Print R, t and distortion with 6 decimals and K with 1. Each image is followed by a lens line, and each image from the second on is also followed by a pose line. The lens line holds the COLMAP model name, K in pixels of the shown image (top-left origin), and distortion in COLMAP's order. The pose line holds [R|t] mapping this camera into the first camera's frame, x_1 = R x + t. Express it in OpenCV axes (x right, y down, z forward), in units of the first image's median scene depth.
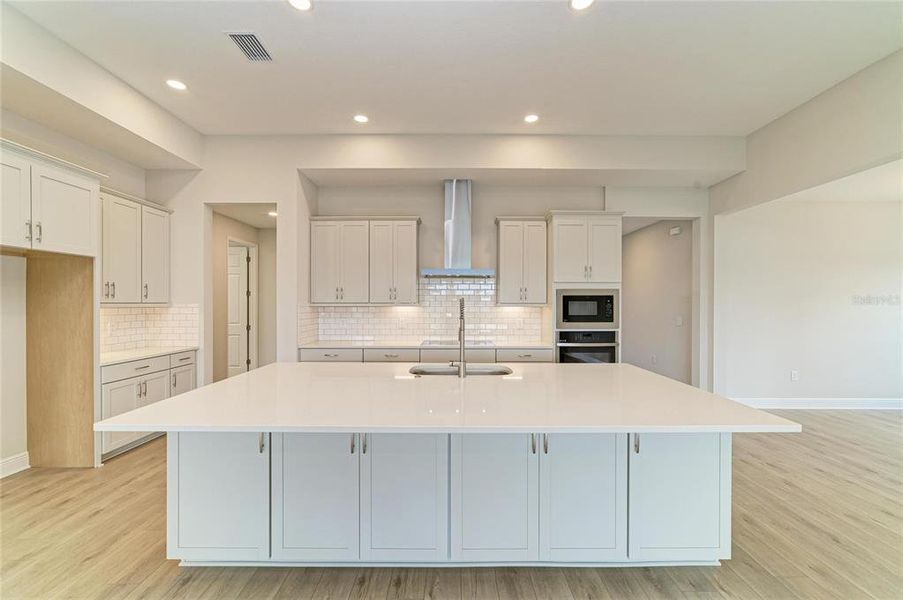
lens RADIAL K [[369.5, 0, 448.0], [0, 369.5, 305.8], [0, 0, 1]] dist [-0.009831, 0.001726]
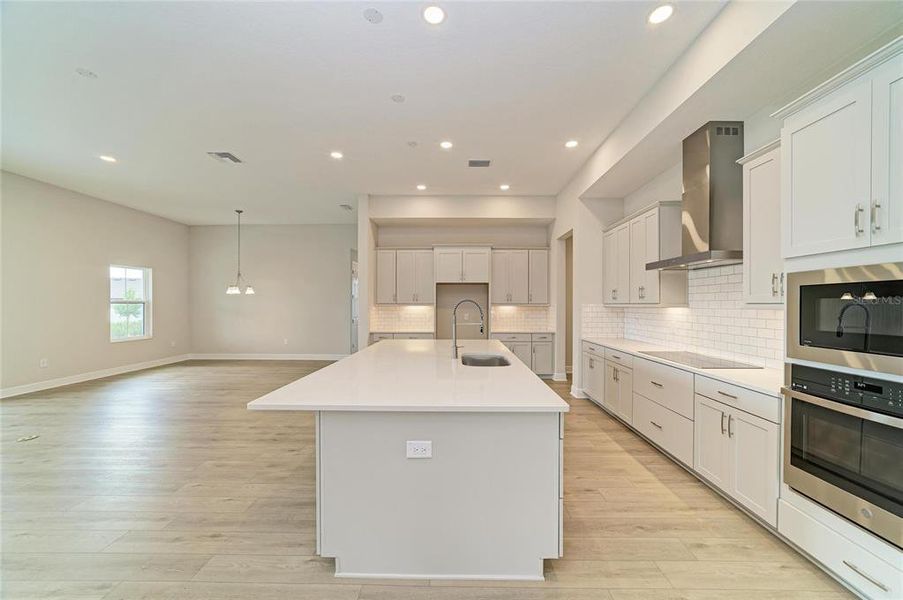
lens RADIAL K [[324.5, 0, 453.8], [0, 324.5, 303.3], [0, 0, 1]] dist [-0.010990, 0.000692]
pose [[-0.007372, -0.002615, -0.999969, 0.701801], [-0.009314, 0.999953, -0.002546, -0.001880], [0.999929, 0.009295, -0.007396, 0.578157]]
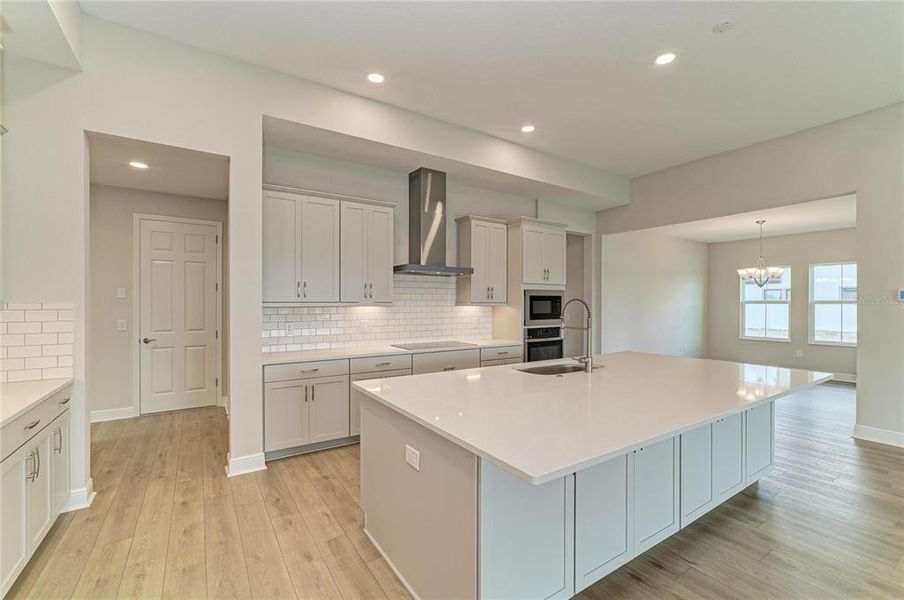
lens RADIAL K [[395.0, 0, 452.8], [0, 395.0, 304.9], [0, 0, 1]] dist [-0.000062, -0.000311]
pose [[0.831644, -0.002702, 0.555303, -0.521518], [0.003387, 0.999994, -0.000206, -0.000617], [-0.555299, 0.002052, 0.831648, 0.154900]]
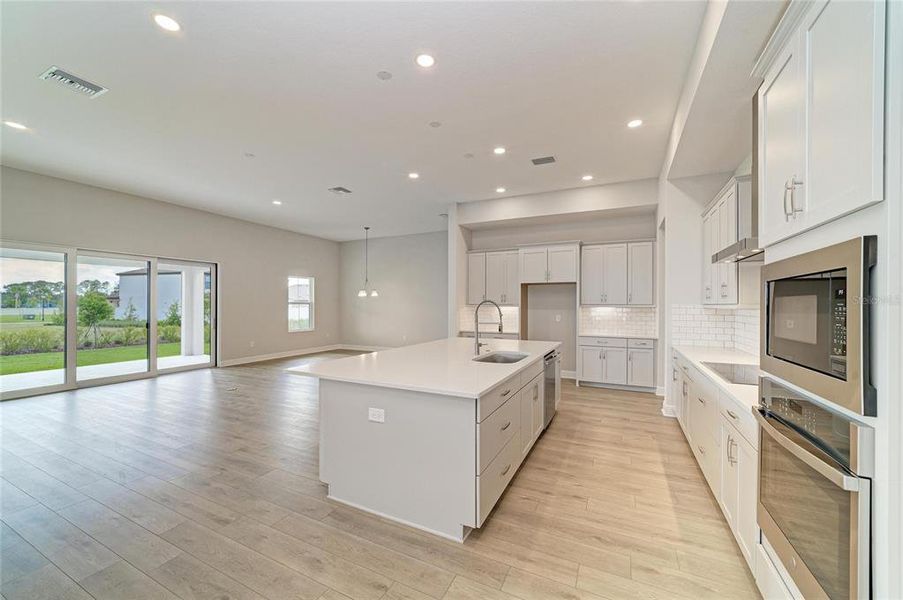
lens RADIAL K [[343.1, 0, 453.8], [0, 343.1, 301.4], [0, 0, 1]] dist [-0.014305, 0.000804]
pose [[-0.428423, -0.010010, -0.903523, 0.746517], [-0.010296, 0.999928, -0.006196, -0.003701], [0.903520, 0.006648, -0.428495, 0.859306]]
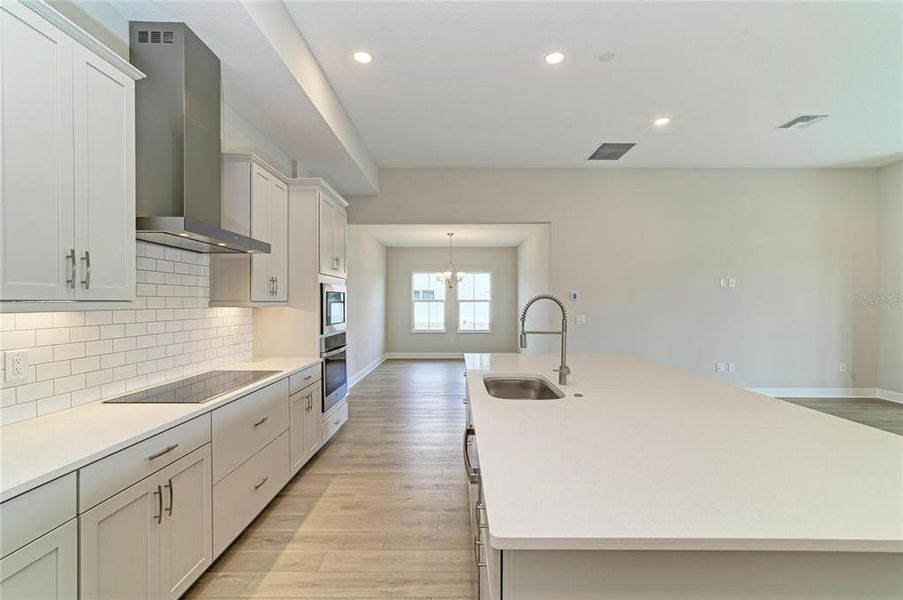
lens RADIAL K [[394.6, 0, 451.0], [0, 394.6, 303.9], [0, 0, 1]] dist [-0.000062, -0.000311]
pose [[0.001957, -0.006684, 0.999976, -0.517302], [0.006478, 0.999957, 0.006671, -0.005507], [-0.999977, 0.006465, 0.002000, 0.730325]]
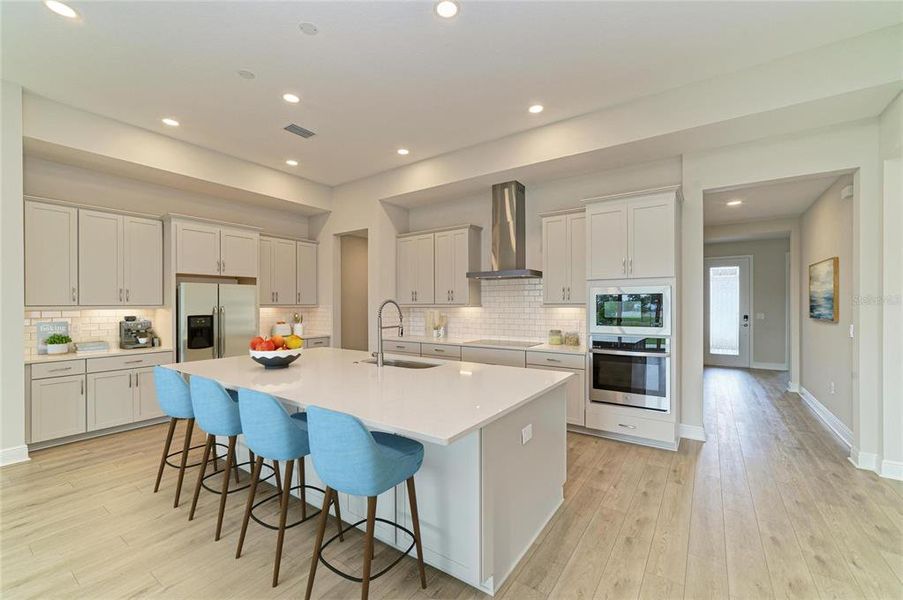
lens RADIAL K [[369.5, 0, 450.0], [0, 369.5, 303.1], [0, 0, 1]] dist [-0.009831, 0.001726]
pose [[0.819564, -0.005604, -0.572960, 0.524262], [-0.000125, 0.999950, -0.009959, 0.000875], [0.572988, 0.008234, 0.819523, 0.088036]]
